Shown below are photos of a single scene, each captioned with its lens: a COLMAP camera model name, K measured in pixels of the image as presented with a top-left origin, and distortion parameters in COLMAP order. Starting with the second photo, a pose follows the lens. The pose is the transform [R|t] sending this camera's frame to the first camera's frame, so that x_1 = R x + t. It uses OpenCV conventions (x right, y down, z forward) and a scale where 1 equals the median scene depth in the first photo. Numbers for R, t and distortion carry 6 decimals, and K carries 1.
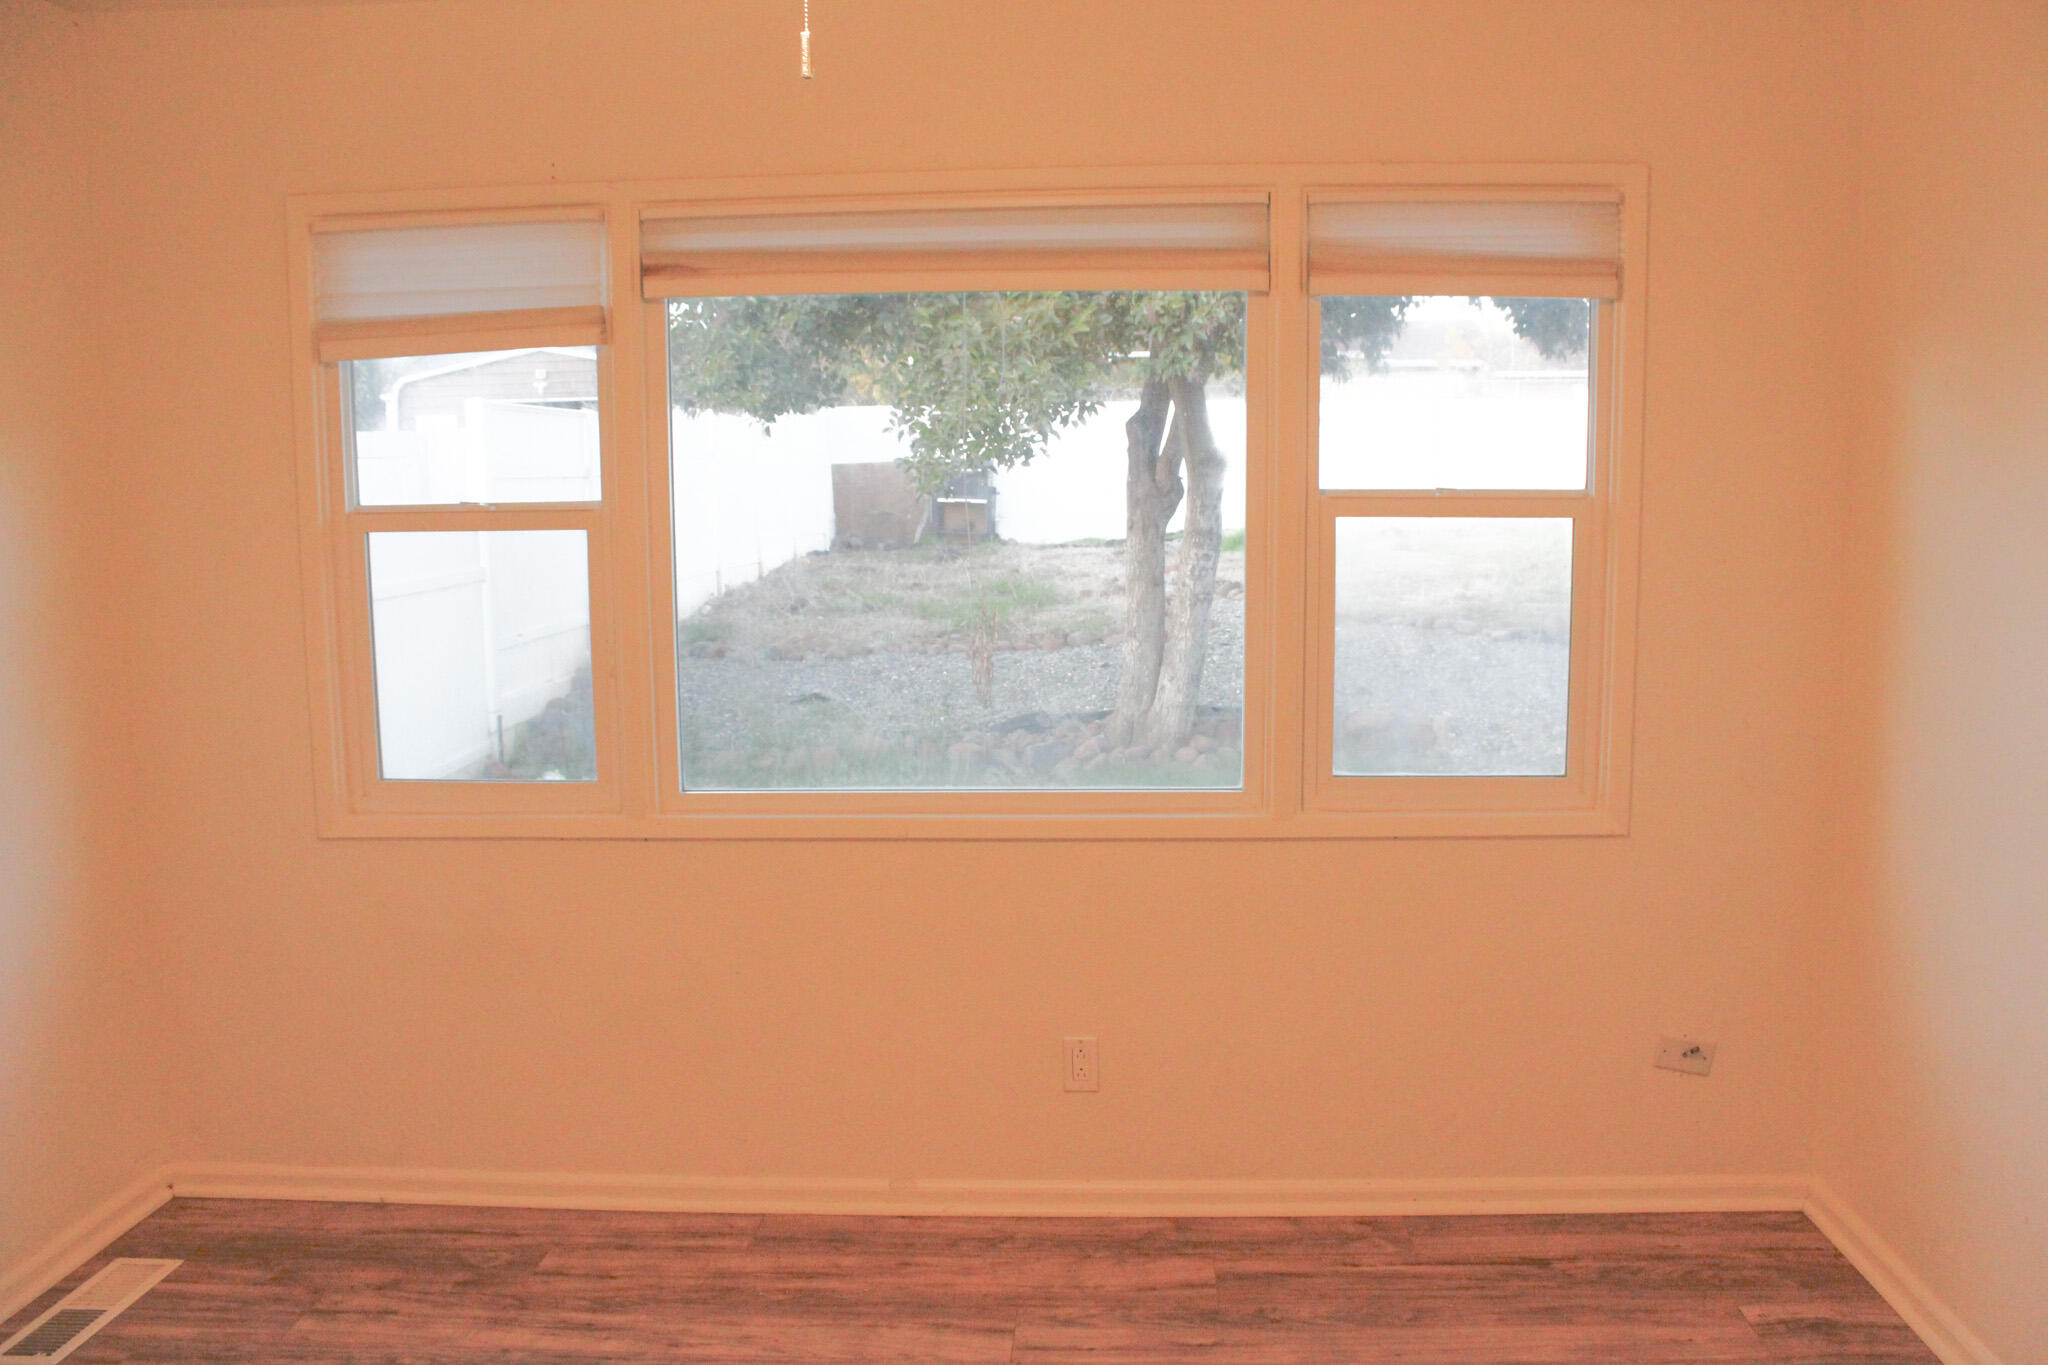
lens RADIAL K [[1708.3, 0, 1039.8], [0, 1708.3, 681.1], [0, 0, 1]] dist [-0.155098, 0.152117]
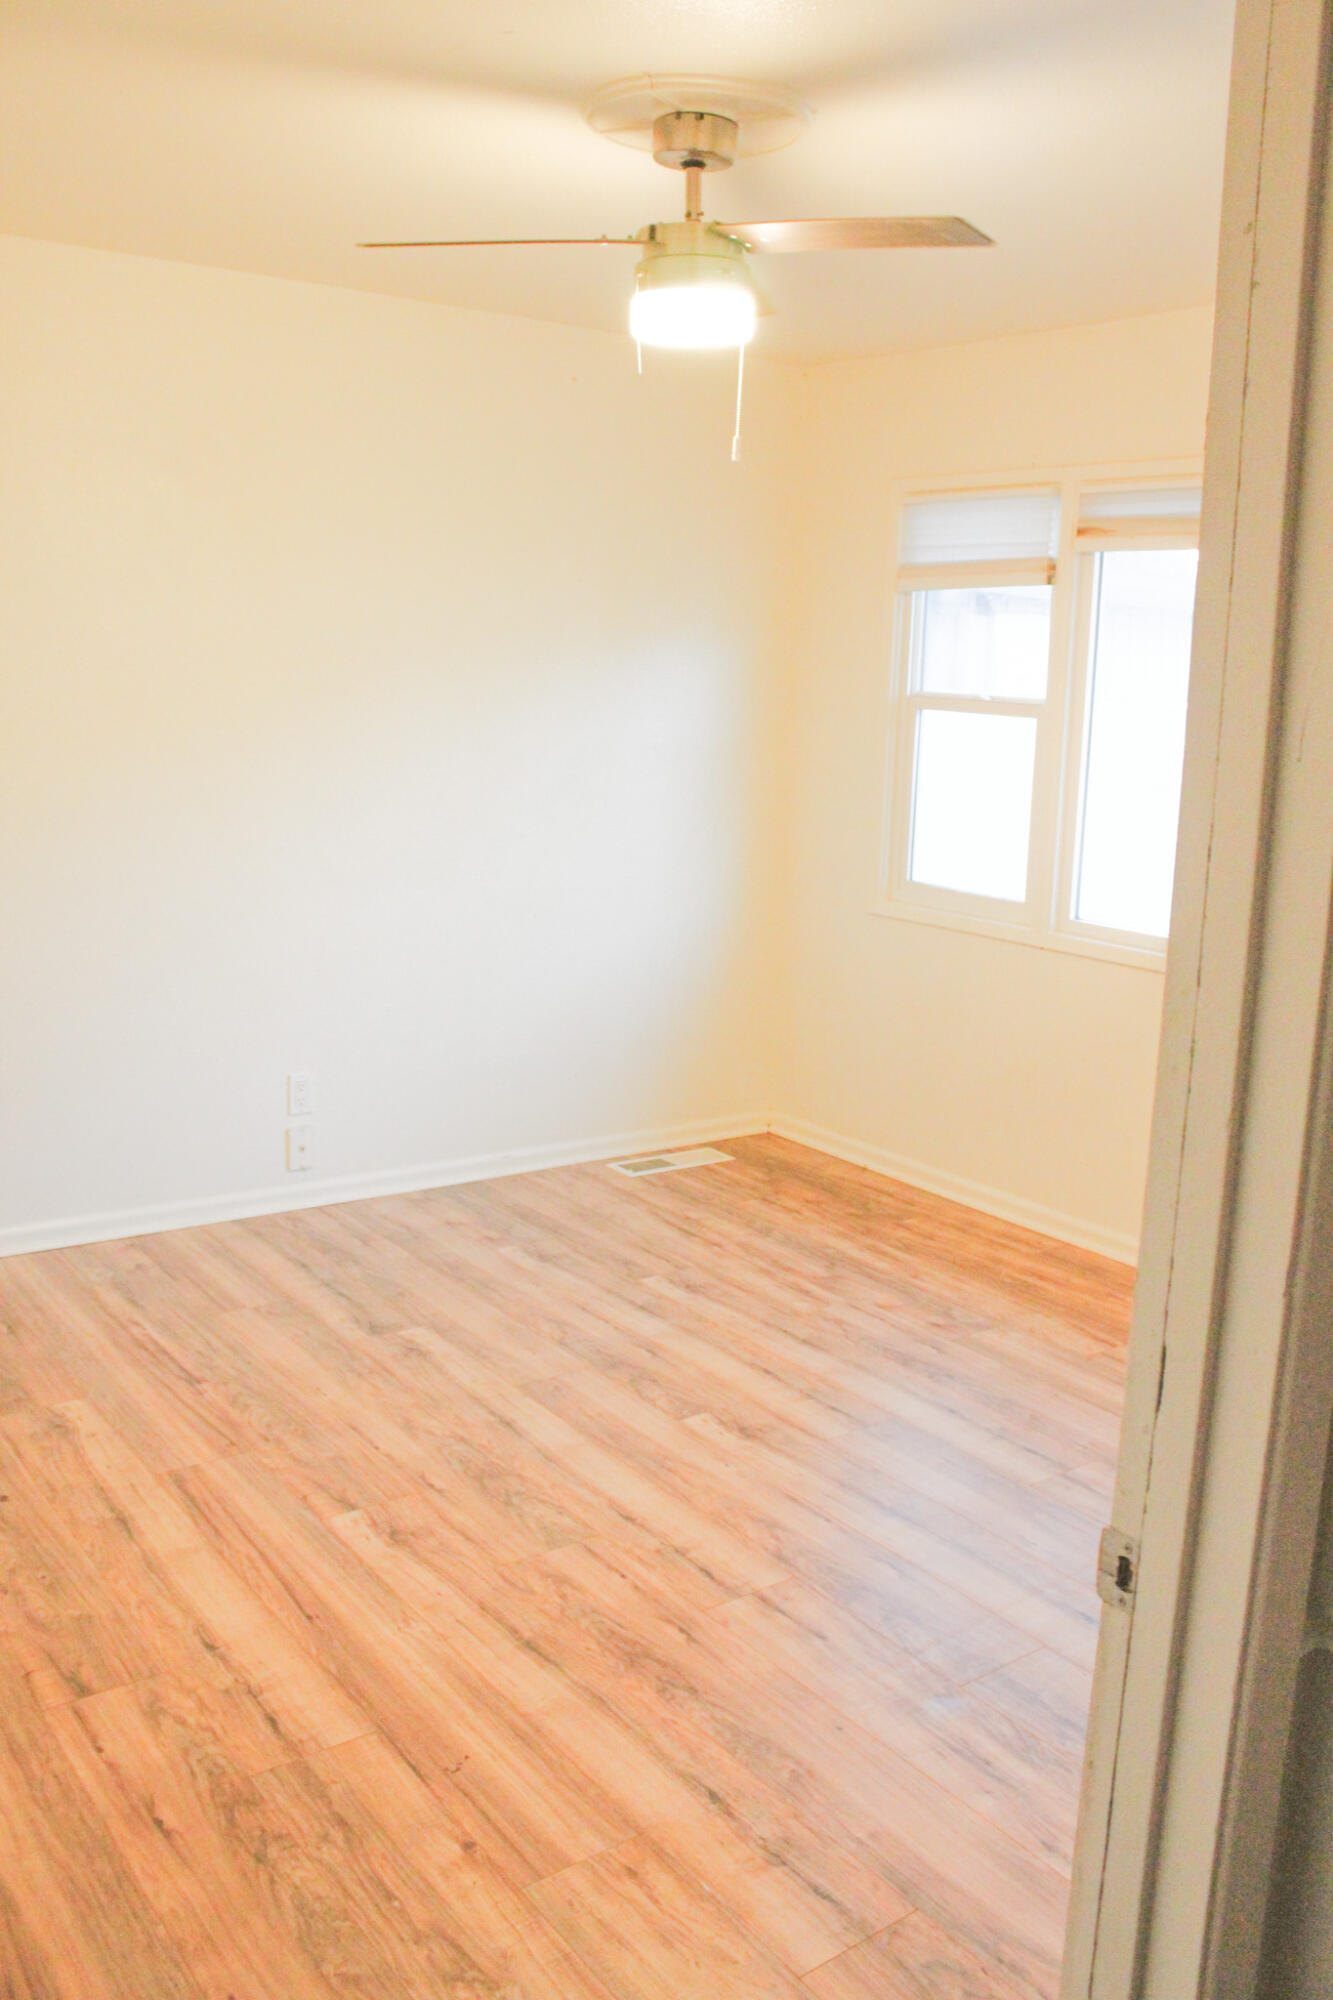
lens RADIAL K [[1668.3, 0, 670.4], [0, 1668.3, 992.3], [0, 0, 1]] dist [-0.155098, 0.152117]
pose [[0.645695, 0.187162, -0.740303, 0.597359], [-0.136392, 0.982174, 0.129350, -0.005056], [0.751316, 0.017451, 0.659712, -0.111659]]
